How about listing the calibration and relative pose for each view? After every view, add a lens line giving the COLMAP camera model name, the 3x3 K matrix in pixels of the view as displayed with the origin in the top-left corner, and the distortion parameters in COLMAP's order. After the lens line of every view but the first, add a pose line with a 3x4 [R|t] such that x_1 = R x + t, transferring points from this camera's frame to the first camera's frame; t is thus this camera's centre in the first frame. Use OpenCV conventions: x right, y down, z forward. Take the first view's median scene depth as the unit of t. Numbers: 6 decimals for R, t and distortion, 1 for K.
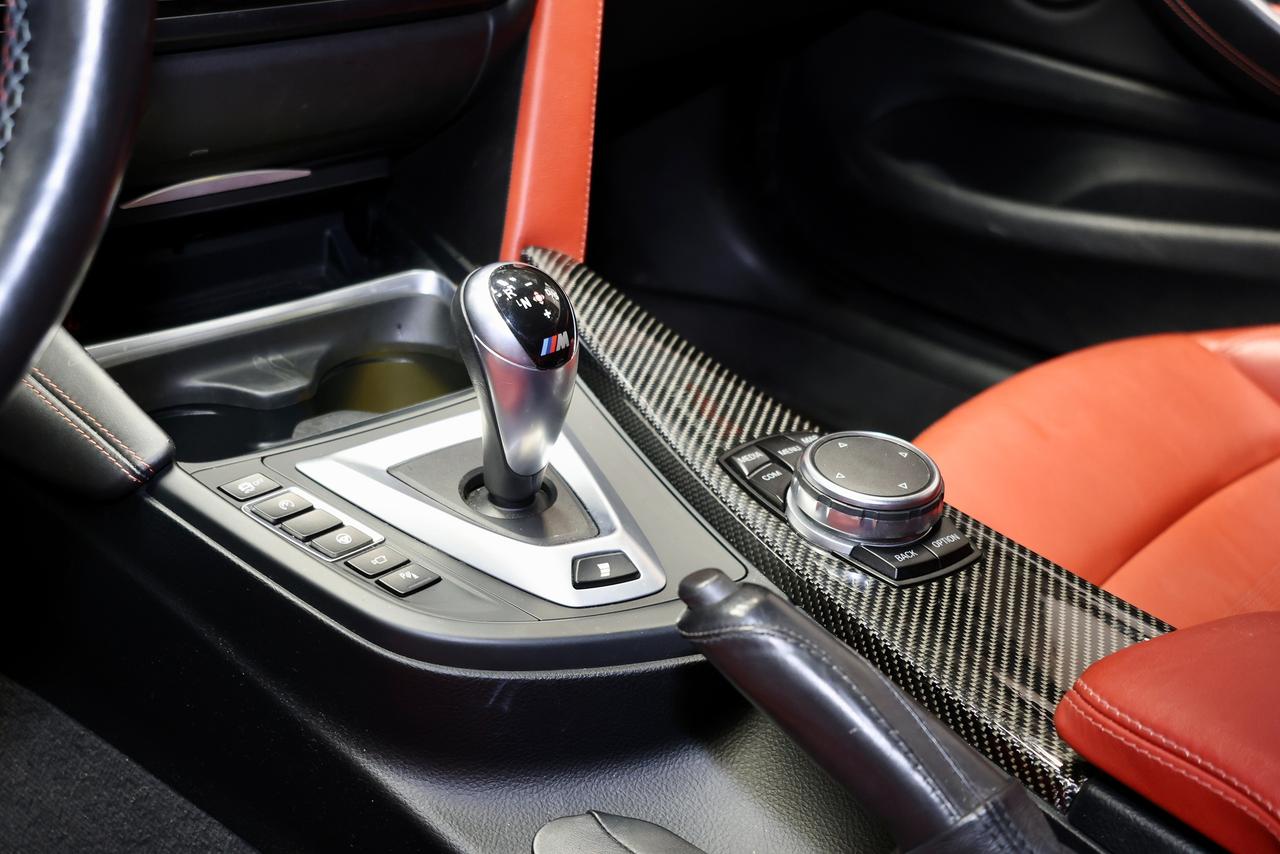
lens RADIAL K [[1578.0, 0, 636.9], [0, 1578.0, 424.9], [0, 0, 1]] dist [0.024458, 0.000000]
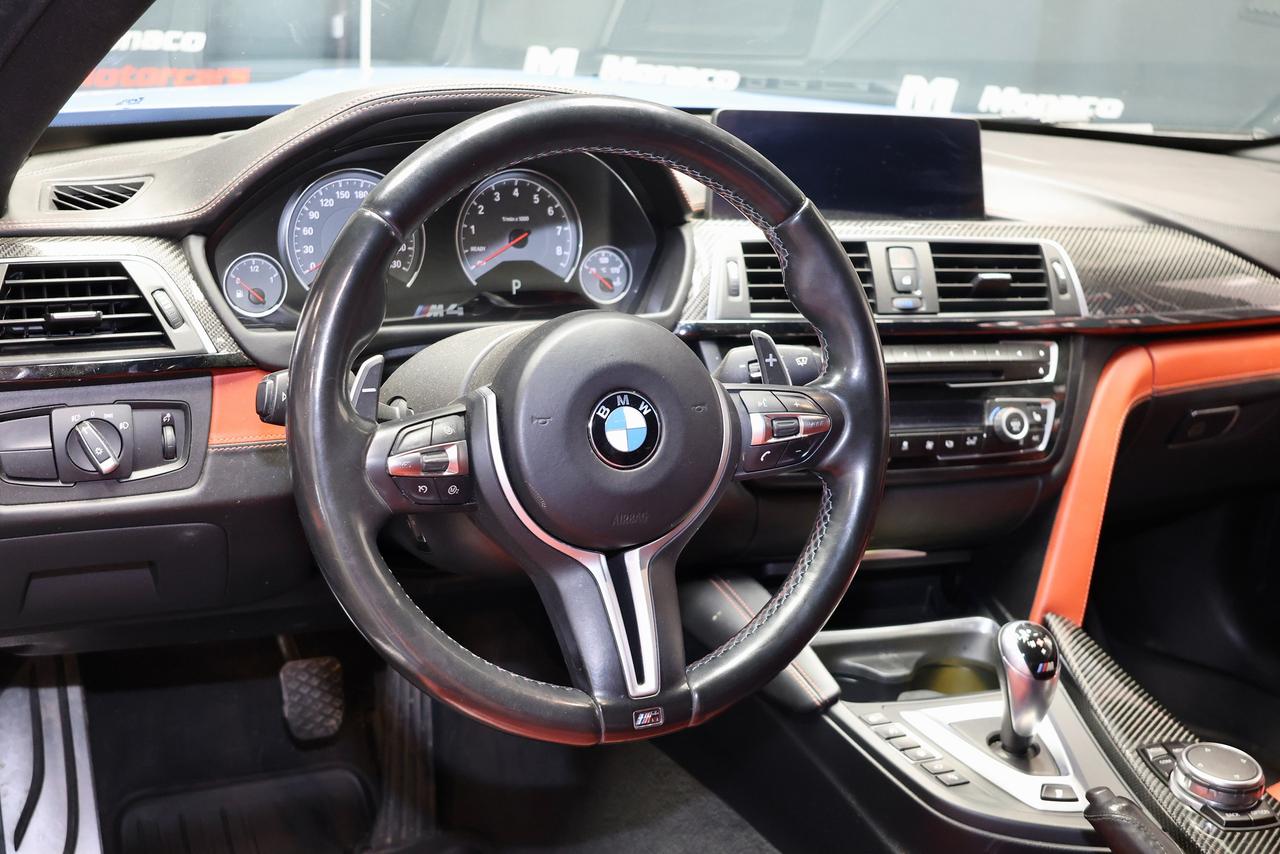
lens RADIAL K [[1556.3, 0, 612.3], [0, 1556.3, 436.7], [0, 0, 1]] dist [-0.011488, 0.000000]
pose [[0.921322, 0.096151, -0.376725, 0.135207], [-0.168878, 0.971729, -0.164995, 0.070189], [0.350209, 0.215634, 0.911513, -0.883119]]
